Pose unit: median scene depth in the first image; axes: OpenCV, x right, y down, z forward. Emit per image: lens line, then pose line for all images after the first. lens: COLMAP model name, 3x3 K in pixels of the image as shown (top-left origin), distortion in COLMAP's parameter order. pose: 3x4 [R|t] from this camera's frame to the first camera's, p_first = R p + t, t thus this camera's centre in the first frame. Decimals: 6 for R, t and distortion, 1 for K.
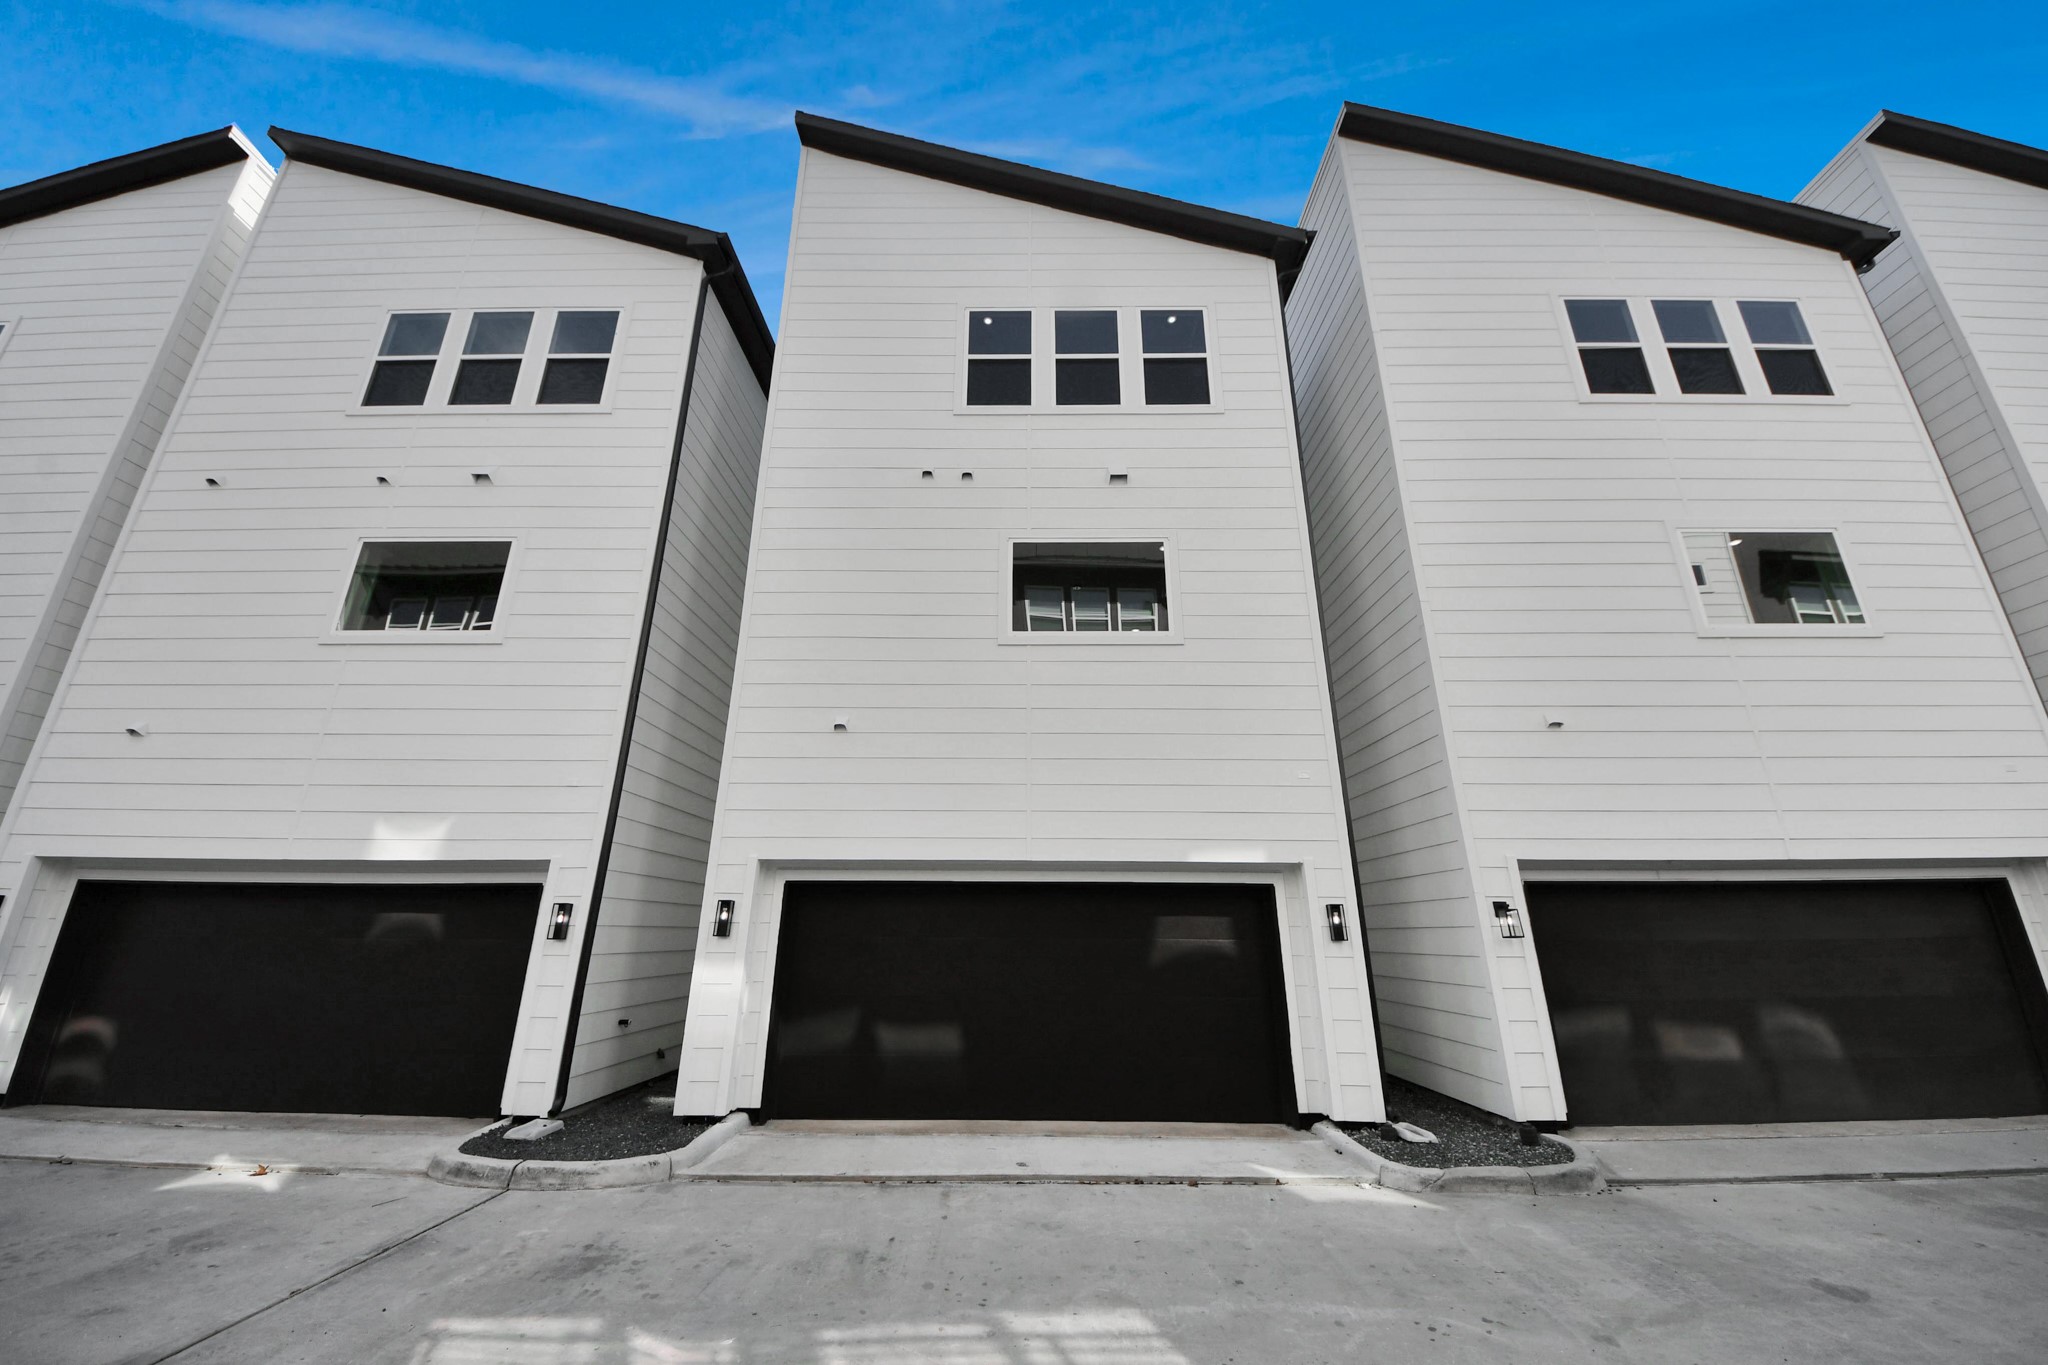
lens RADIAL K [[731.2, 0, 1012.7], [0, 731.2, 680.6], [0, 0, 1]] dist [0.012865, -0.011949]
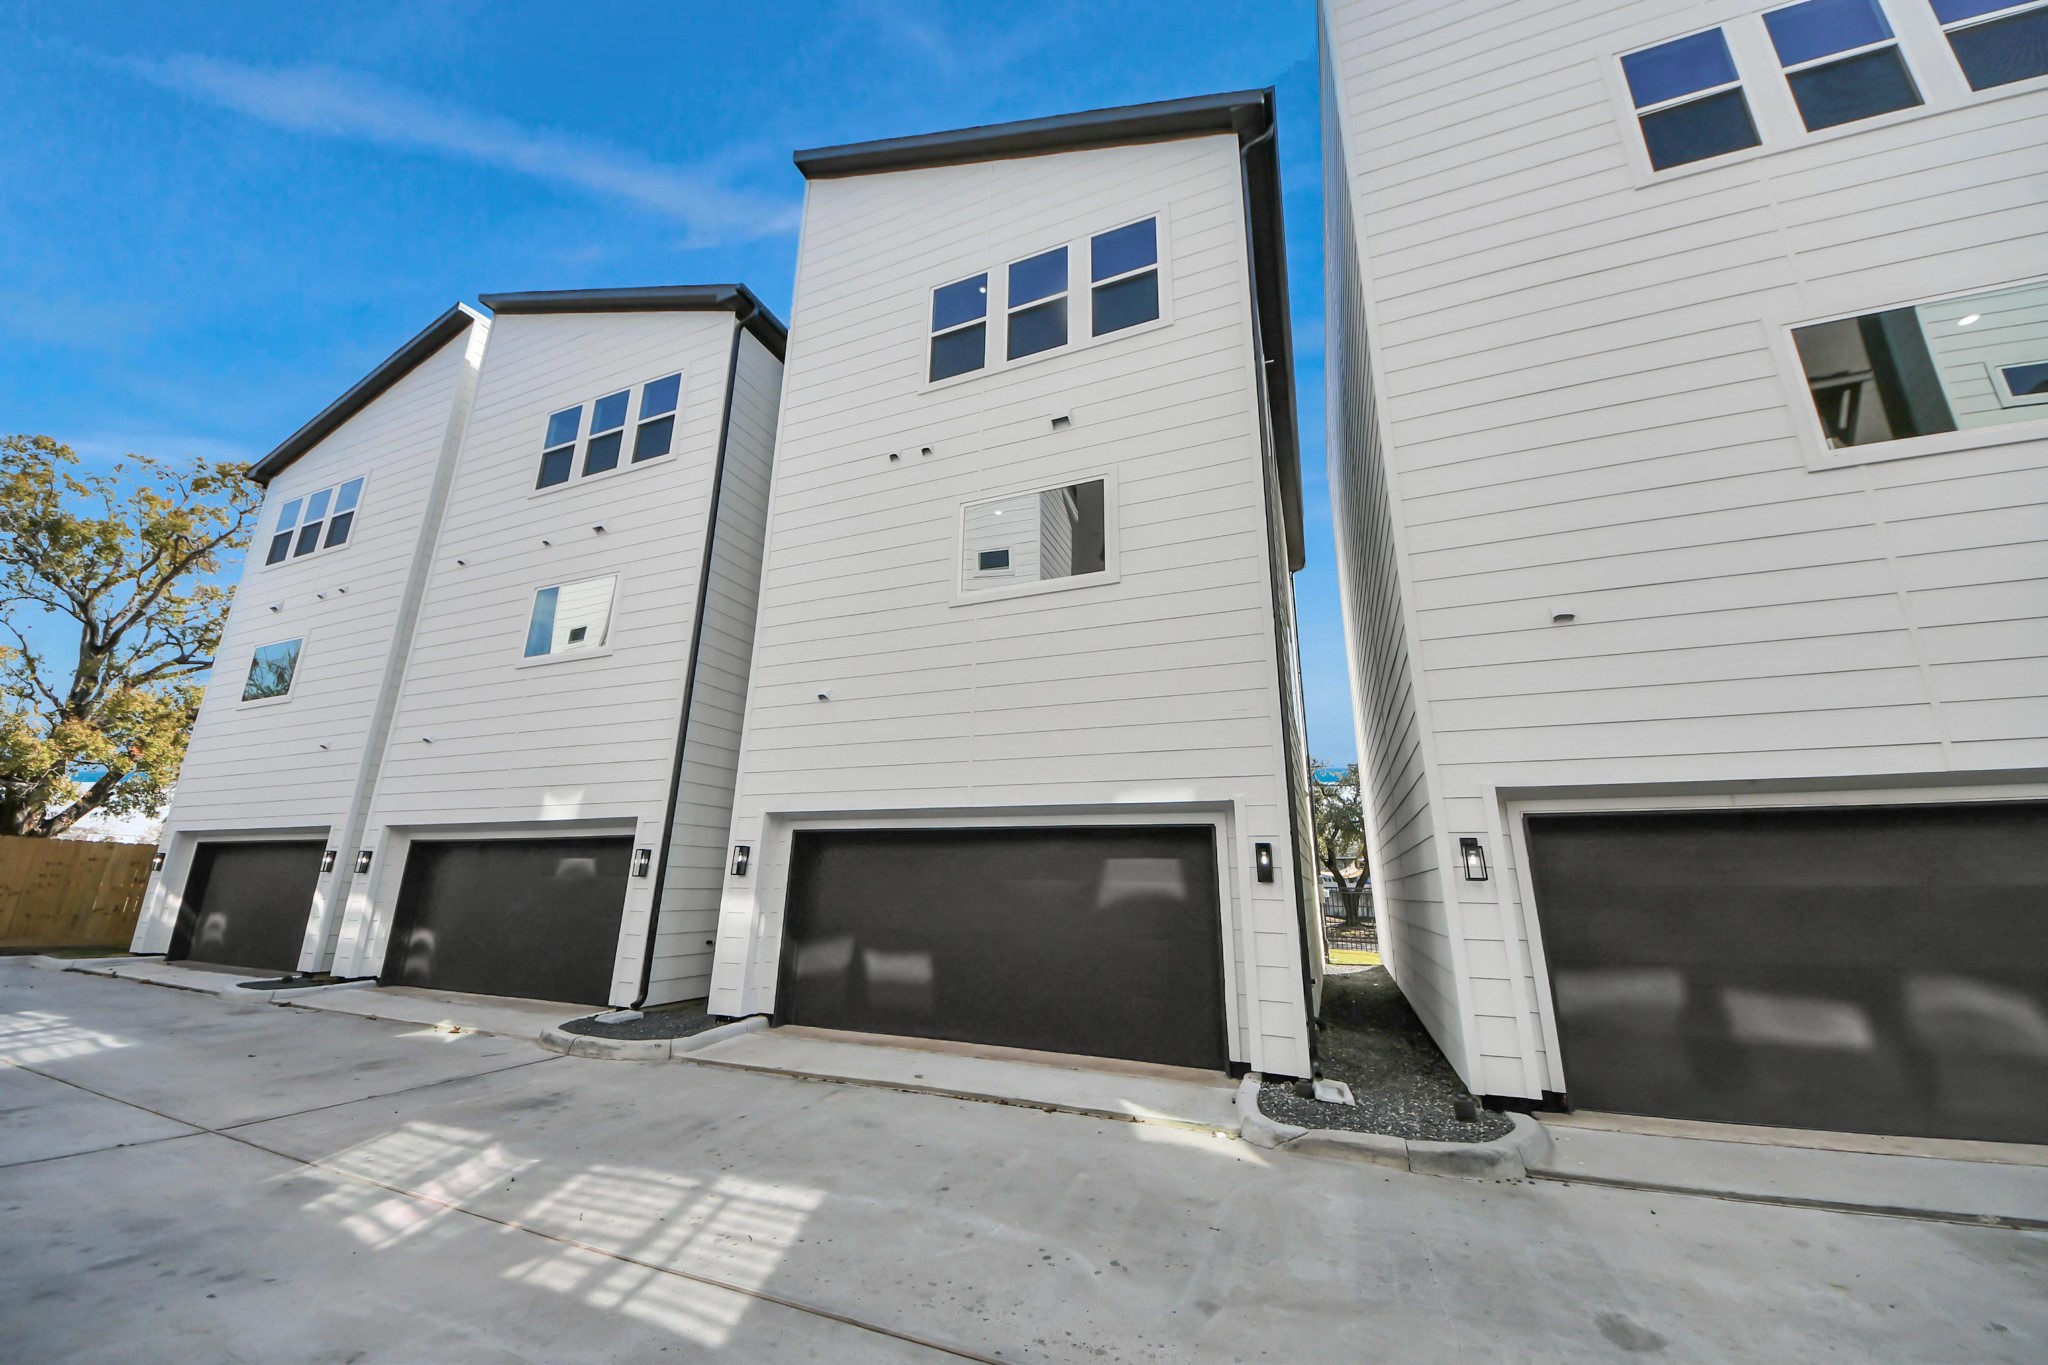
lens RADIAL K [[715.8, 0, 1018.3], [0, 715.8, 678.3], [0, 0, 1]] dist [0.010036, -0.009131]
pose [[0.929455, -0.093820, -0.356808, 0.529178], [0.111787, 0.993279, 0.030020, 0.041154], [0.351593, -0.067788, 0.933695, 0.072587]]
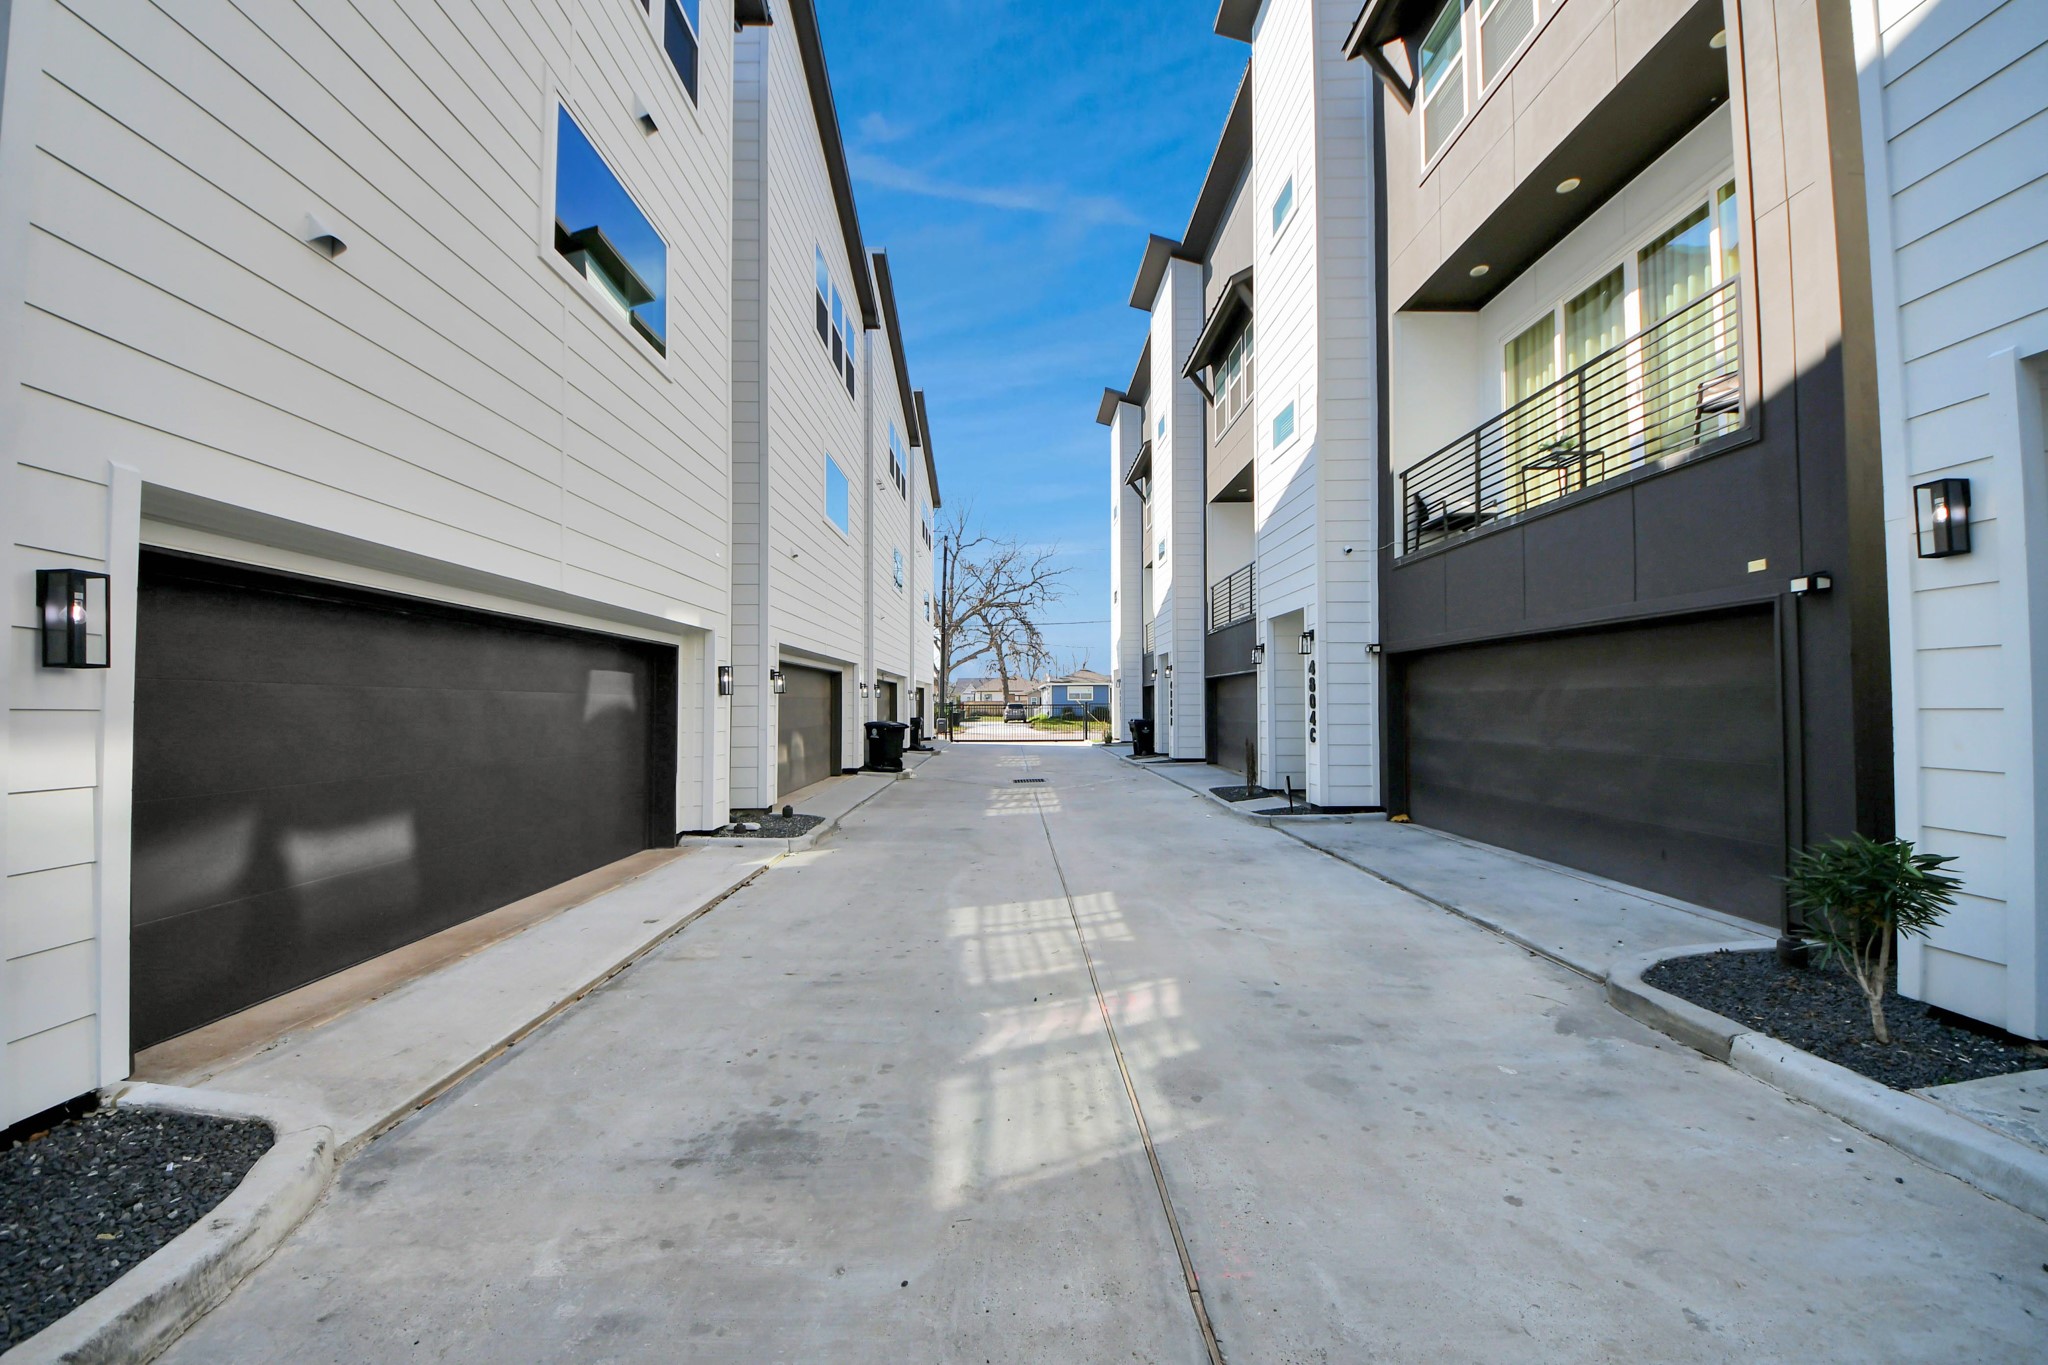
lens RADIAL K [[731.2, 0, 1012.7], [0, 731.2, 680.6], [0, 0, 1]] dist [0.012865, -0.011949]
pose [[-0.023742, 0.030427, 0.999255, -0.814287], [-0.320756, 0.946461, -0.036441, 0.235338], [-0.946864, -0.321382, -0.012712, 0.605344]]
